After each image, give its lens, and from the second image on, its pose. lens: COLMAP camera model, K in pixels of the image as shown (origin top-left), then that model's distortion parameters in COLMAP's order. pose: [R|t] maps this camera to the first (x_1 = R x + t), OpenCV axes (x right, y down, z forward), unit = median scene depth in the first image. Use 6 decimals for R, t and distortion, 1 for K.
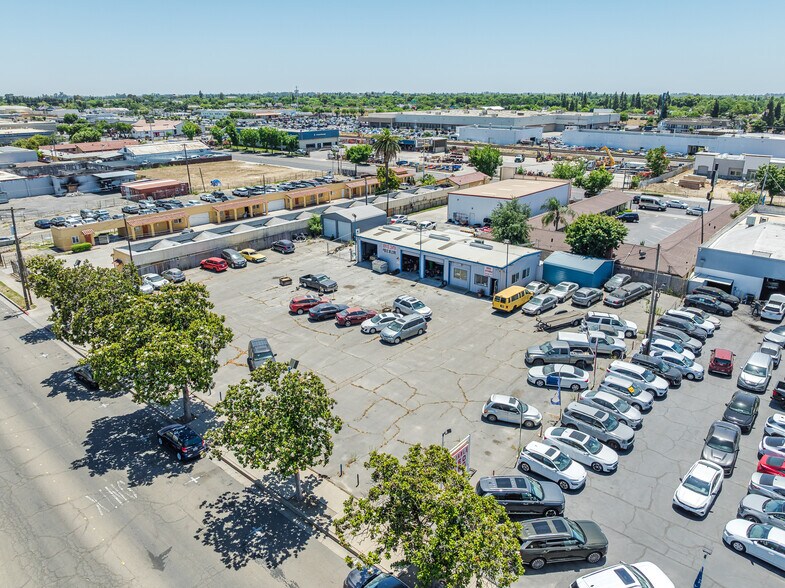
lens RADIAL K [[547.9, 0, 392.5], [0, 547.9, 294.0], [0, 0, 1]] dist [-0.027620, -0.002693]
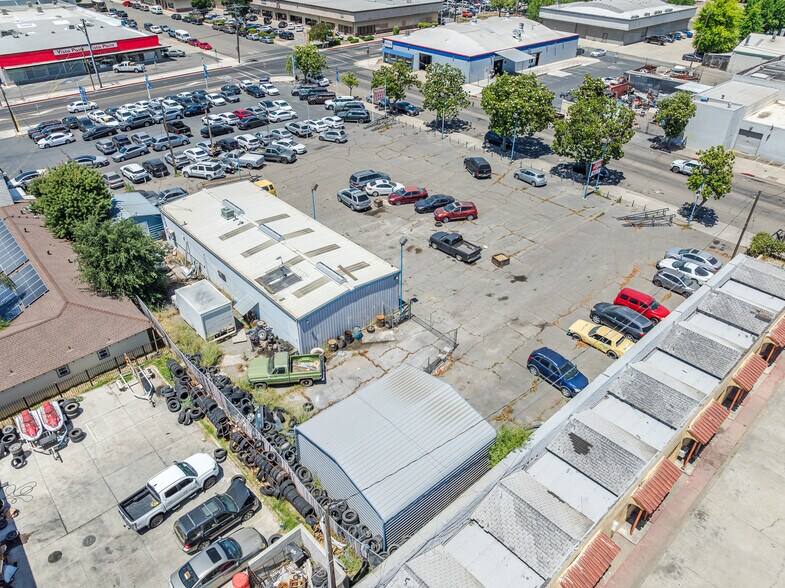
lens RADIAL K [[555.8, 0, 392.5], [0, 555.8, 294.0], [0, 0, 1]] dist [-0.029961, -0.003181]
pose [[-0.993151, -0.065729, 0.096595, -0.130829], [0.040761, 0.579887, 0.813677, -0.628141], [-0.109497, 0.812041, -0.573236, 1.535000]]
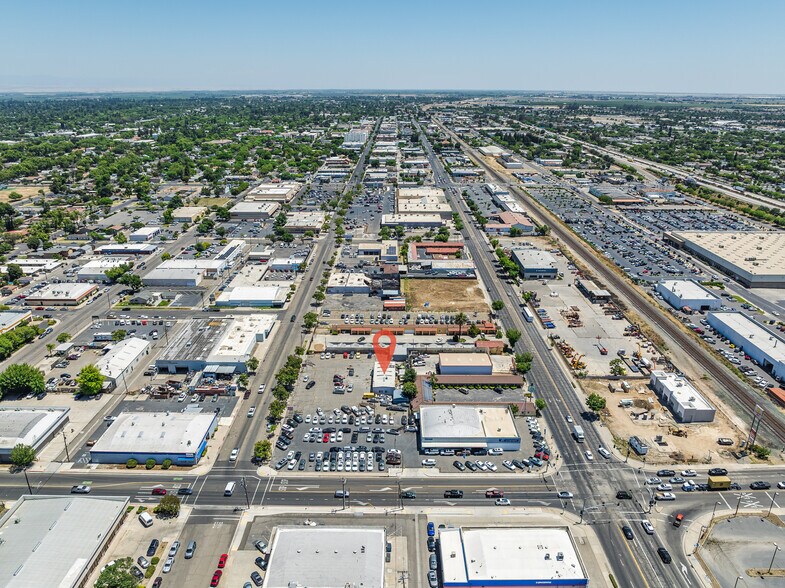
lens RADIAL K [[555.8, 0, 392.5], [0, 555.8, 294.0], [0, 0, 1]] dist [-0.029961, -0.003181]
pose [[0.654997, 0.272794, -0.704671, 2.582164], [-0.265916, 0.956121, 0.122966, -1.073167], [0.707296, 0.106841, 0.698797, -1.501796]]
